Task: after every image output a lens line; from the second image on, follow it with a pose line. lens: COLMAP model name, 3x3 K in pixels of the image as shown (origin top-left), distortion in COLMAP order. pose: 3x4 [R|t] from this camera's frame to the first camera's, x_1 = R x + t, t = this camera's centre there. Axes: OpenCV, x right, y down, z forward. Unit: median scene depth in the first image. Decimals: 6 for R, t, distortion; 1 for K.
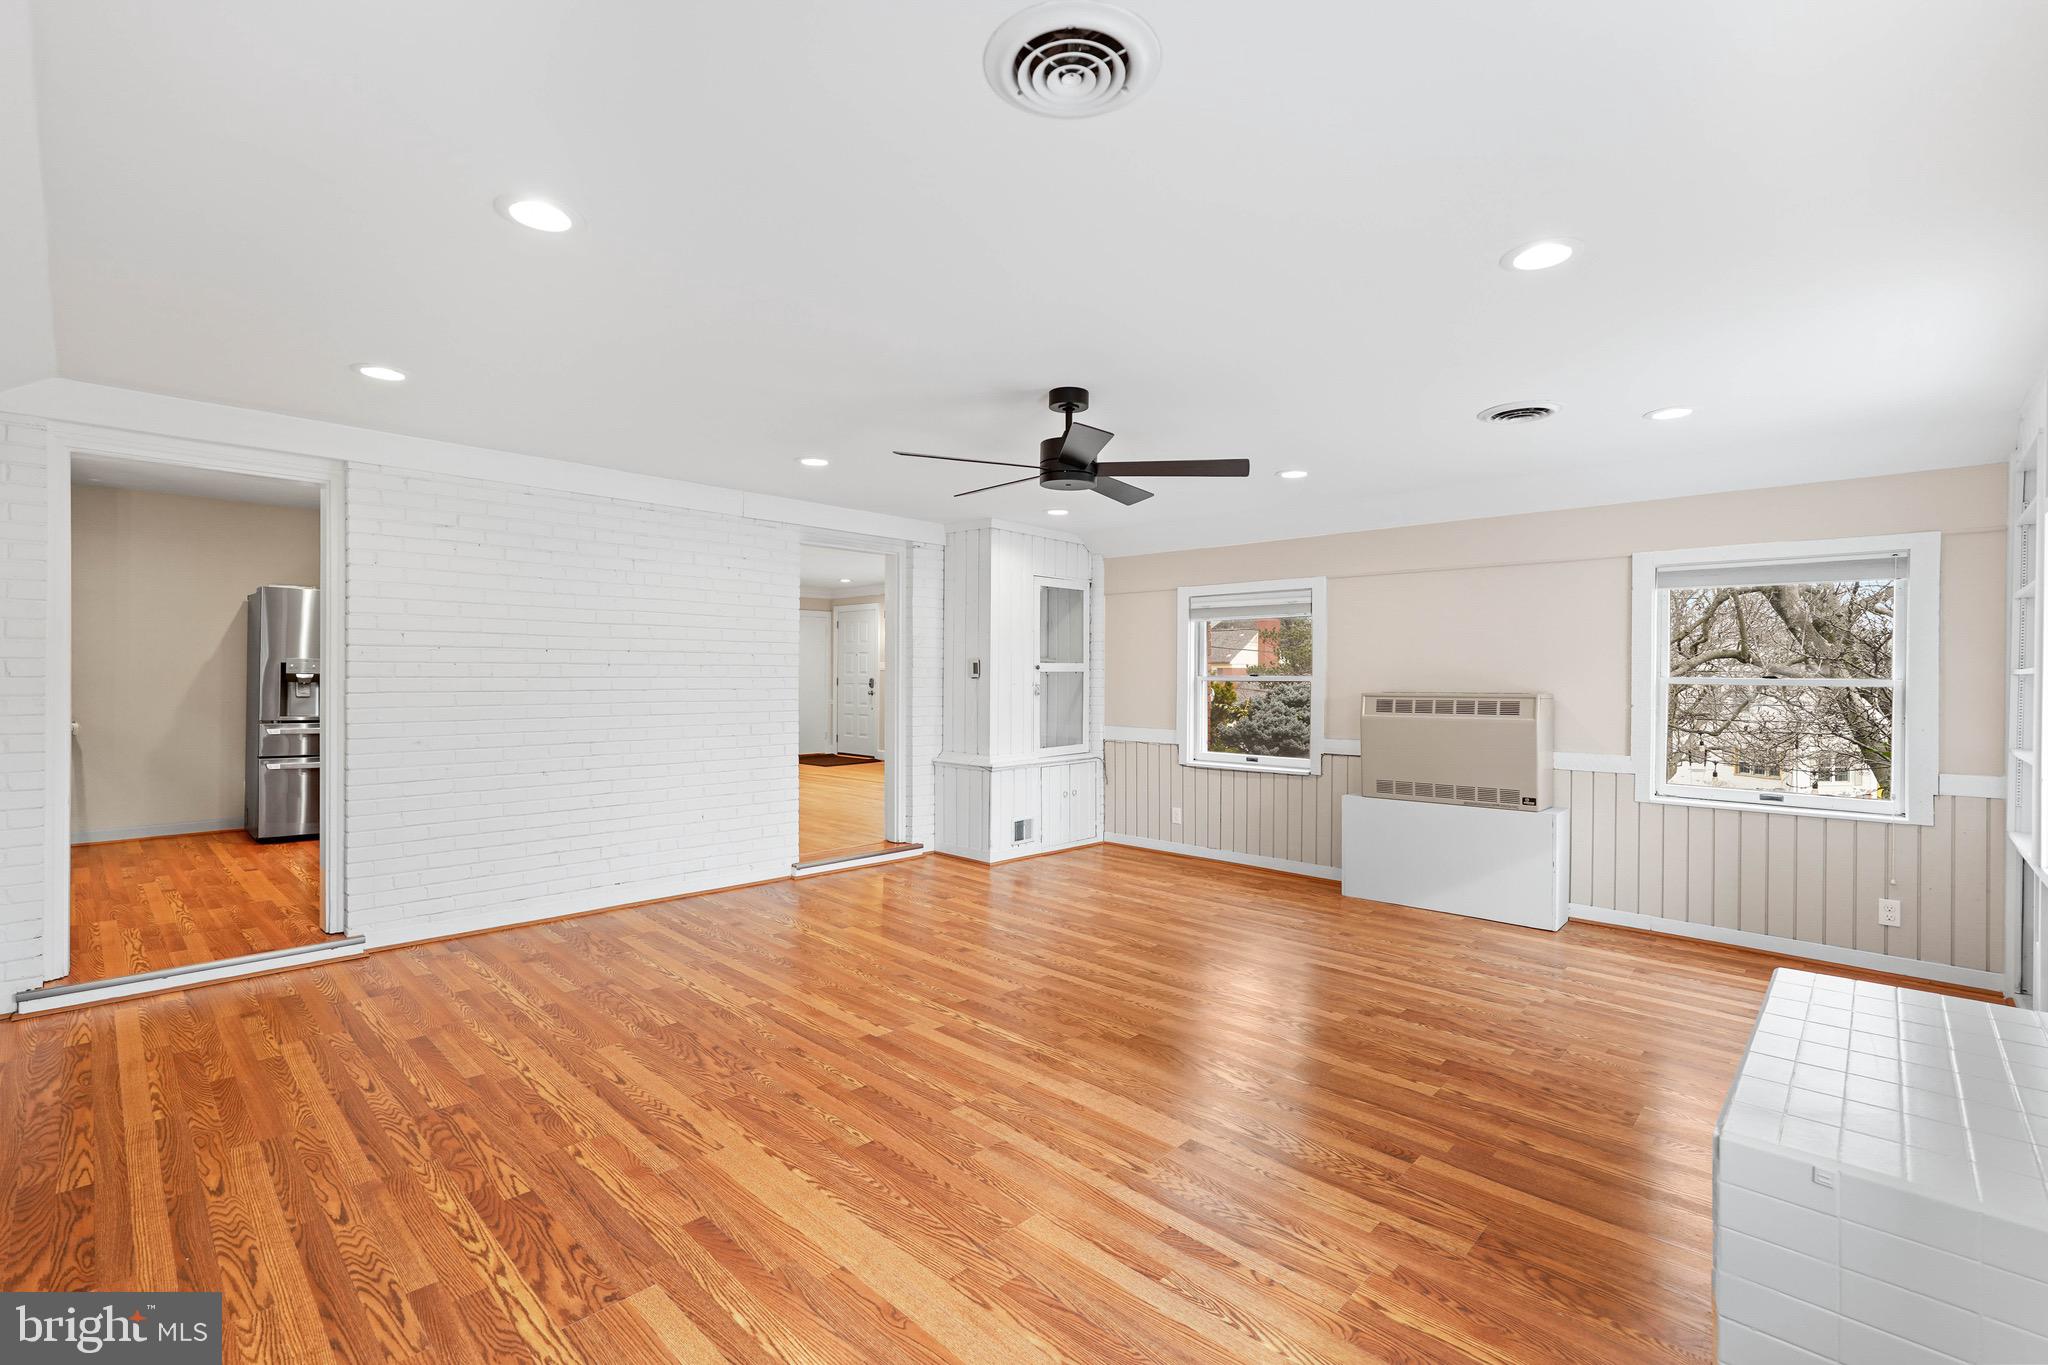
lens RADIAL K [[910.7, 0, 1034.9], [0, 910.7, 673.8], [0, 0, 1]] dist [-0.011044, 0.003066]
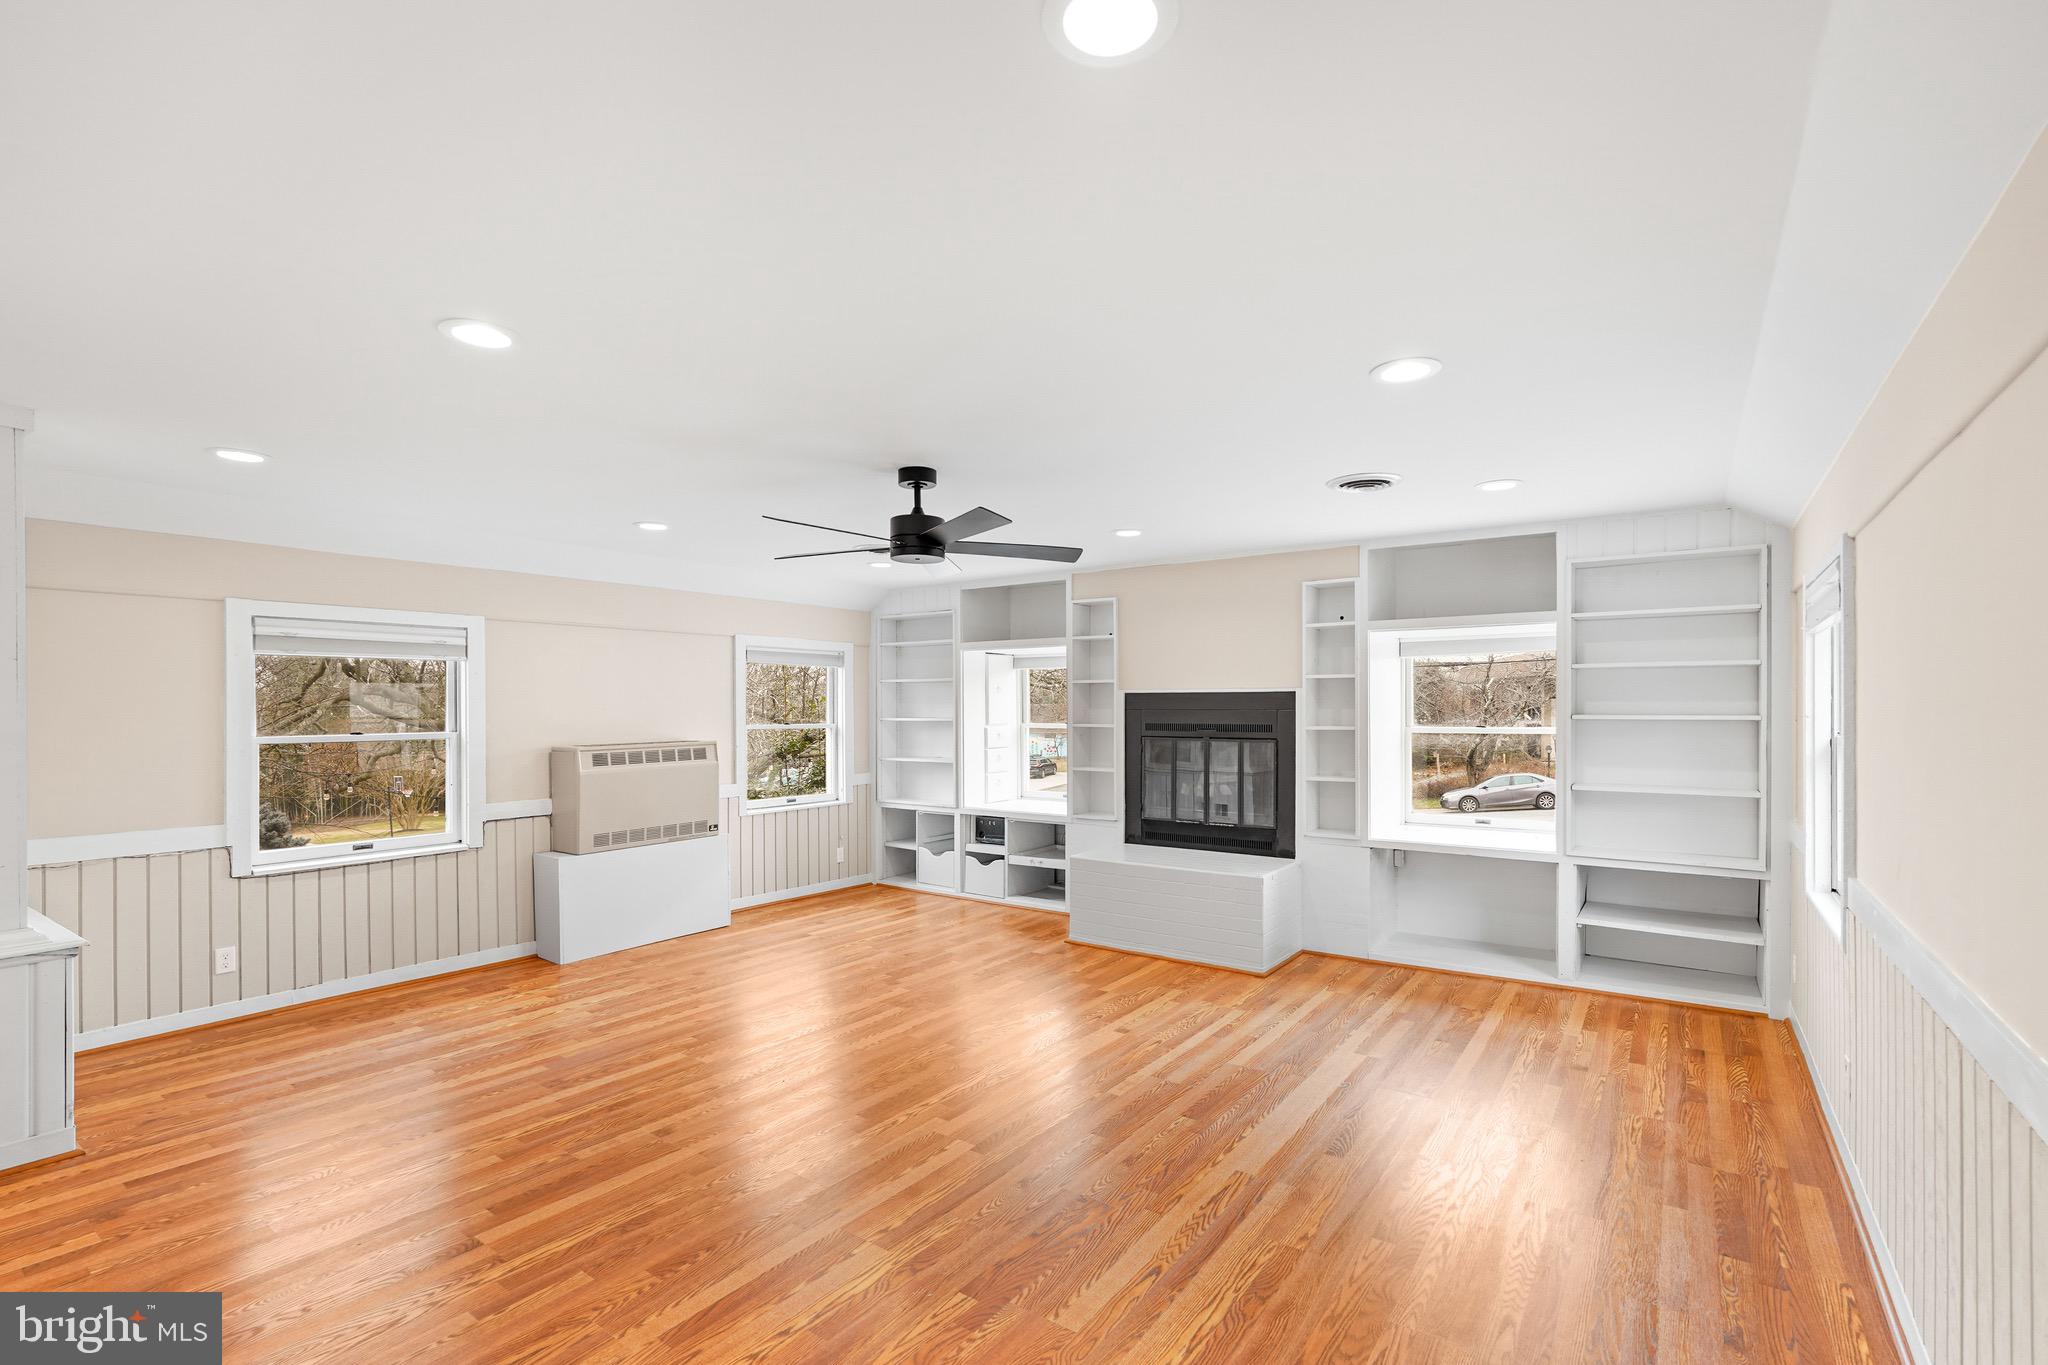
lens RADIAL K [[910.7, 0, 1031.7], [0, 910.7, 713.4], [0, 0, 1]] dist [-0.011044, 0.003066]
pose [[-0.133493, -0.011921, 0.990978, -0.784726], [0.000577, 0.999927, 0.012106, -0.032330], [-0.991050, 0.002188, -0.133476, 0.775580]]
